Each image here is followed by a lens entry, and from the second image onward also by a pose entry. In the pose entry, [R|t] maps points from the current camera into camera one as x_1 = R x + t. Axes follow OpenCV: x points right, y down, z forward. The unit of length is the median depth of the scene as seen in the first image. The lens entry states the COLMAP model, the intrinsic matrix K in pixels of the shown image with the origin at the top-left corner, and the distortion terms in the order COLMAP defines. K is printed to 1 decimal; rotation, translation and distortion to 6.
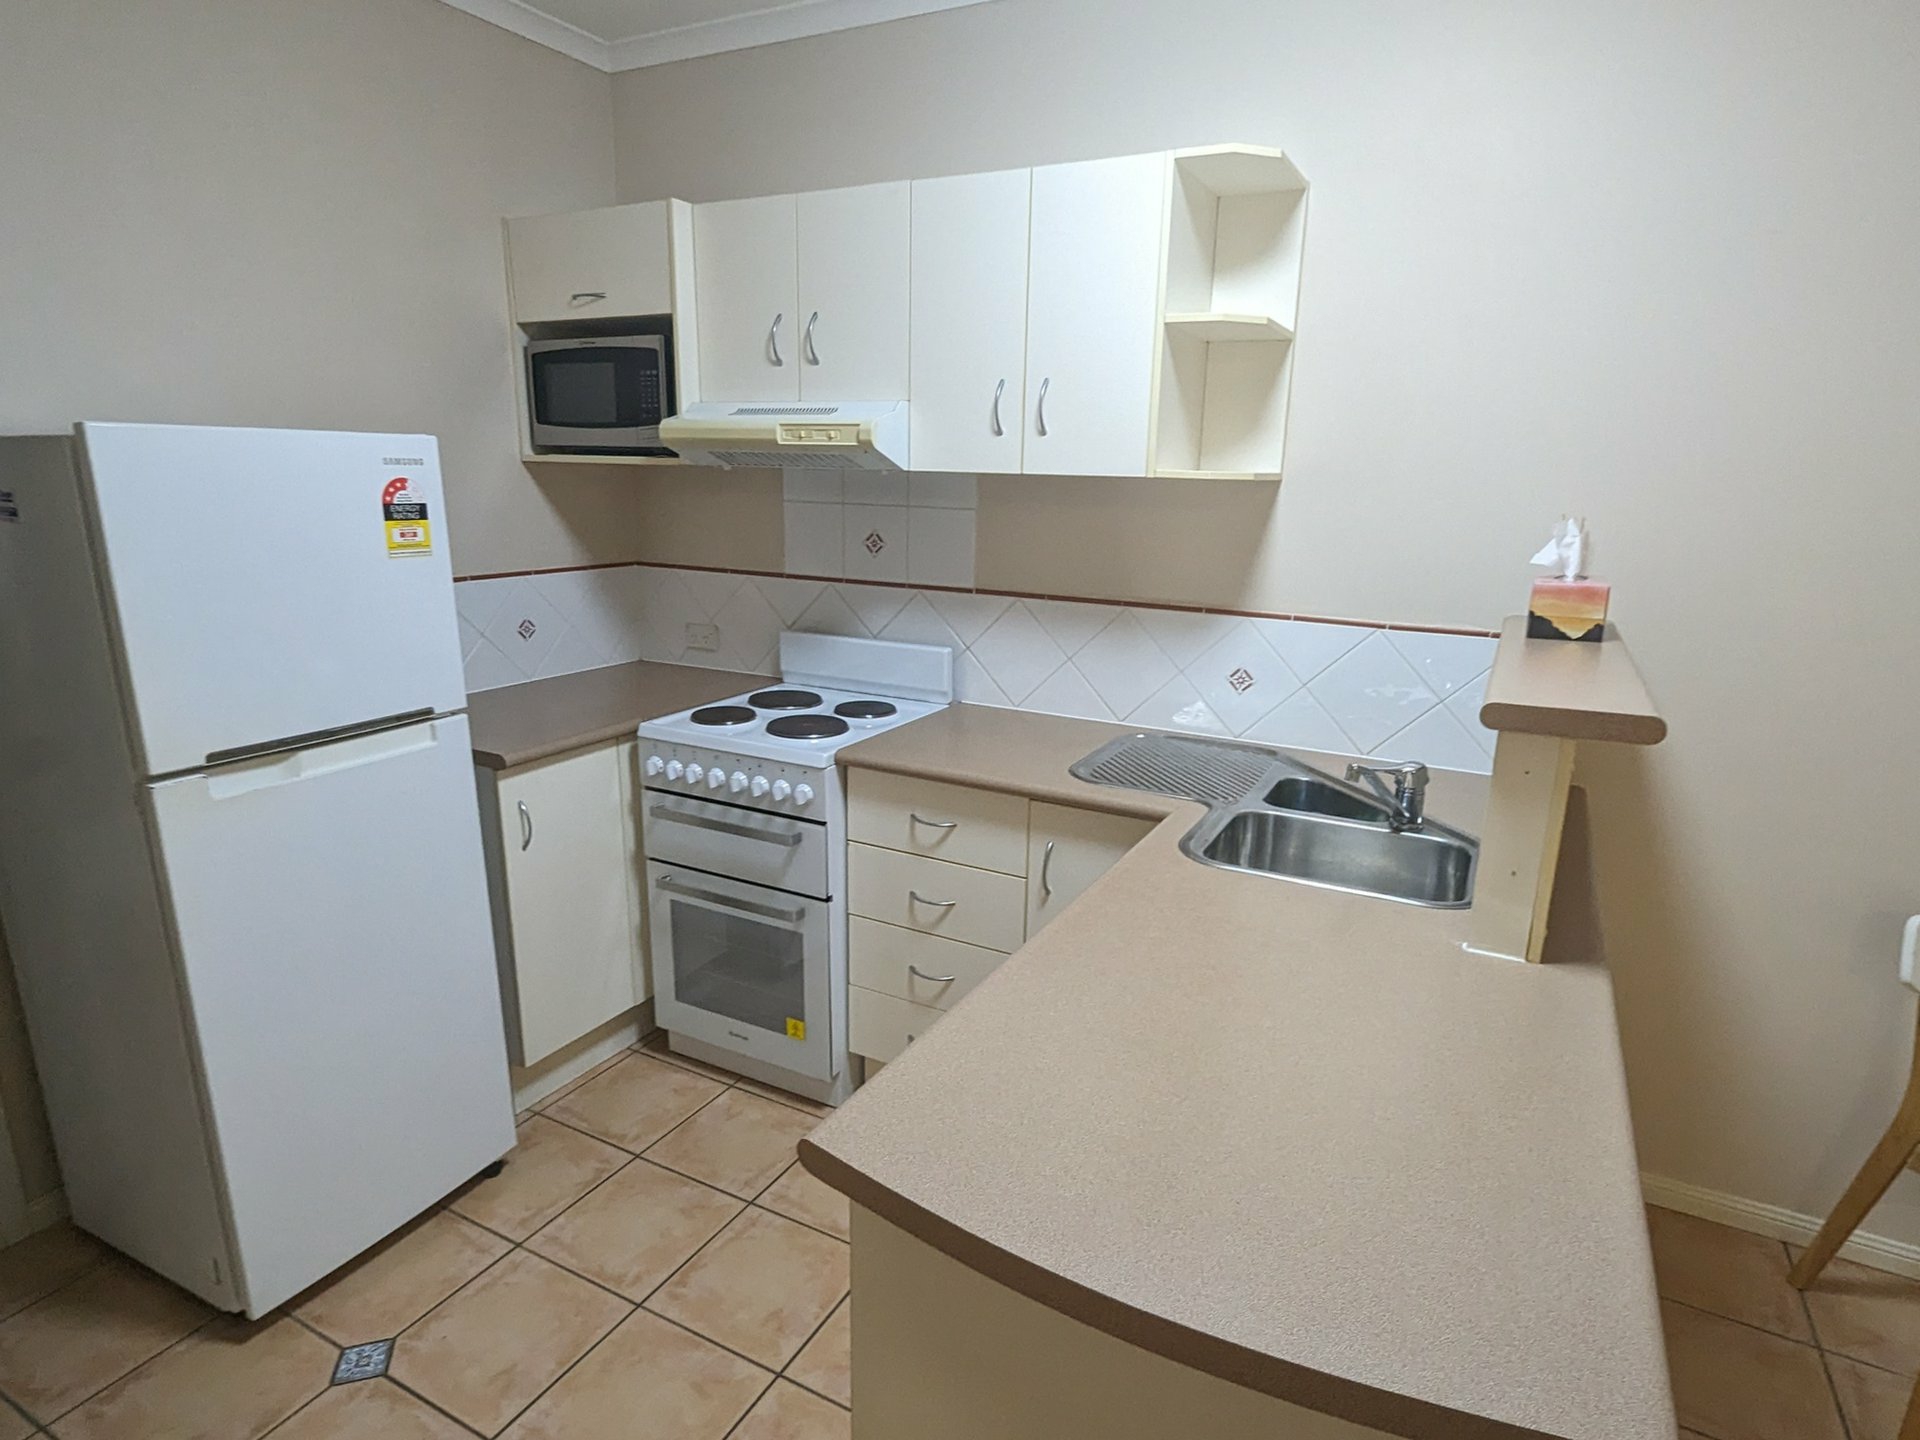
lens RADIAL K [[1041.5, 0, 959.4], [0, 1041.5, 730.6], [0, 0, 1]] dist [0.003778, 0.000460]
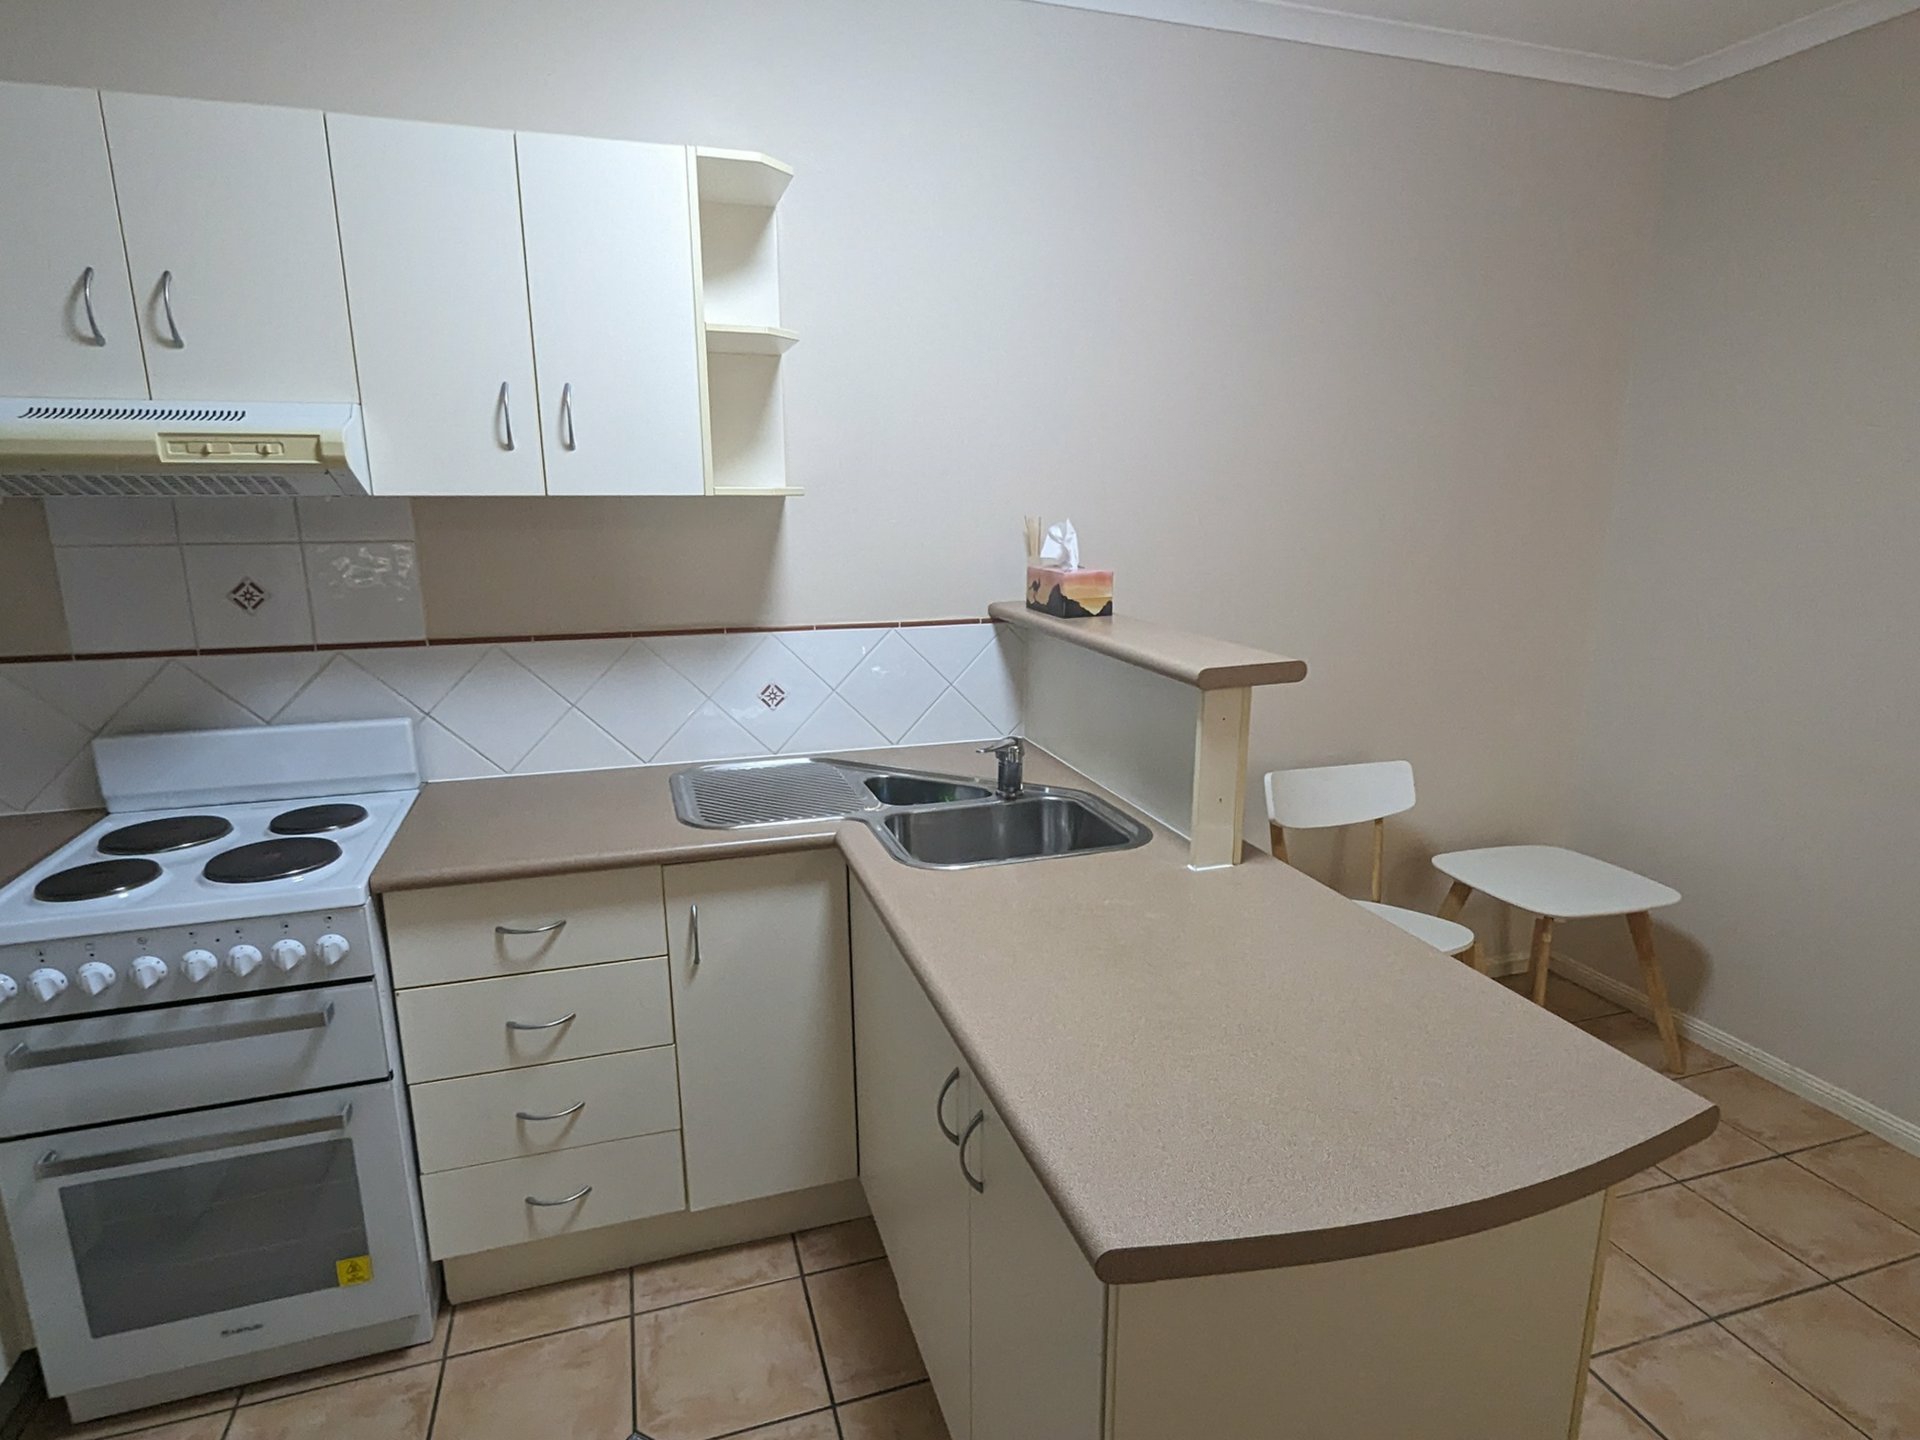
lens RADIAL K [[1079.5, 0, 965.9], [0, 1079.5, 741.2], [0, 0, 1]] dist [0.005999, 0.000476]
pose [[0.694210, -0.190610, 0.694075, -0.330272], [0.191226, 0.978485, 0.077453, -0.052050], [-0.693905, 0.078956, 0.715724, 0.147095]]
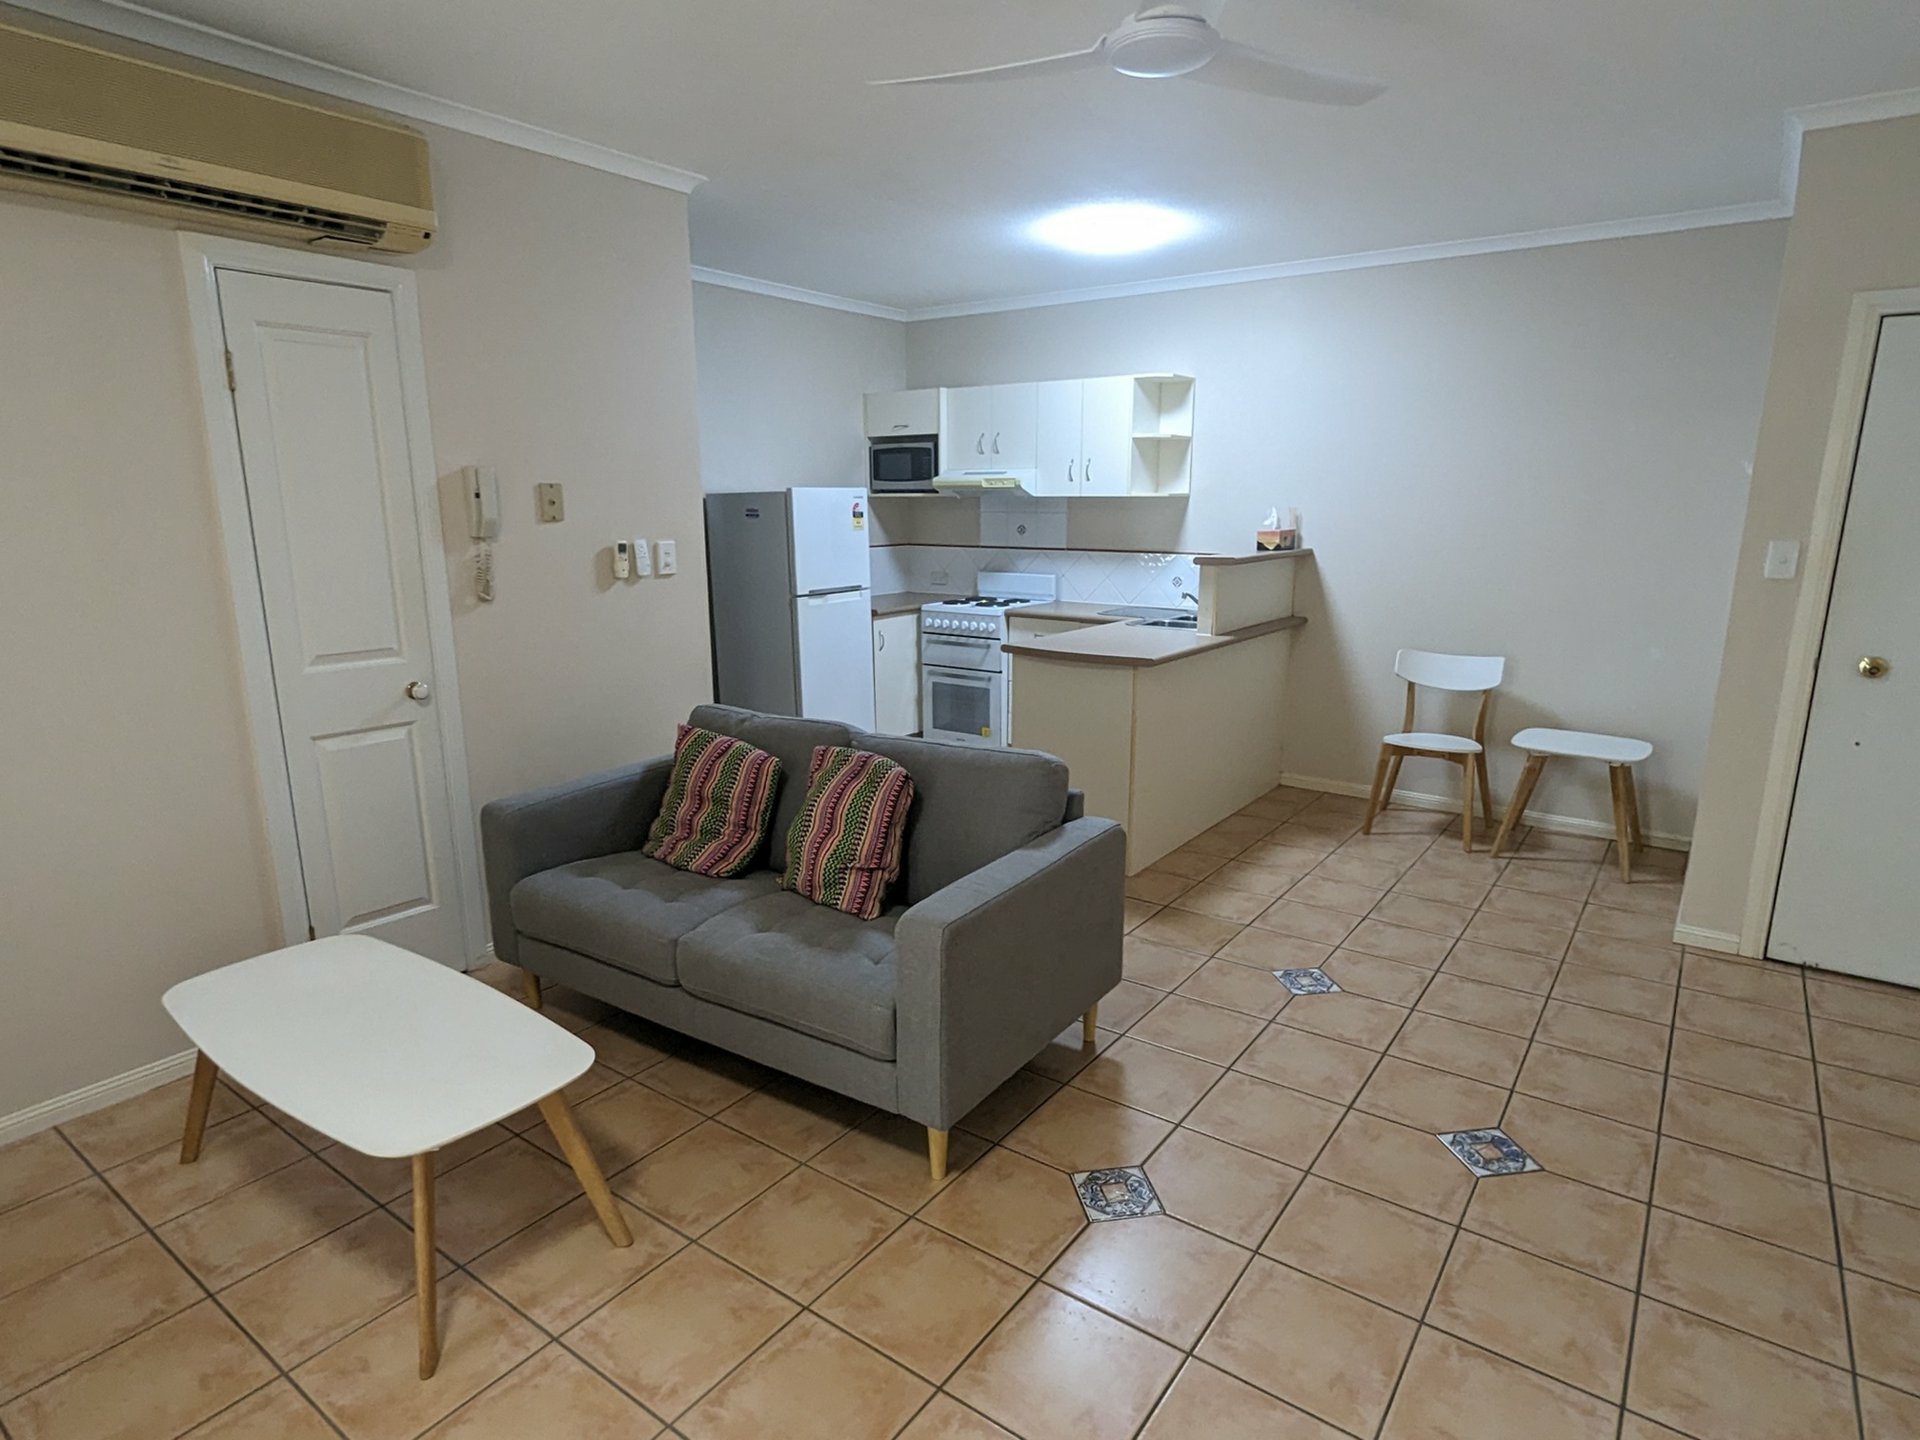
lens RADIAL K [[1041.5, 0, 959.4], [0, 1041.5, 730.6], [0, 0, 1]] dist [0.003778, 0.000460]
pose [[0.989514, 0.007984, -0.144220, 0.130170], [-0.011815, 0.999599, -0.025727, 0.361635], [0.143956, 0.027161, 0.989211, -1.415802]]
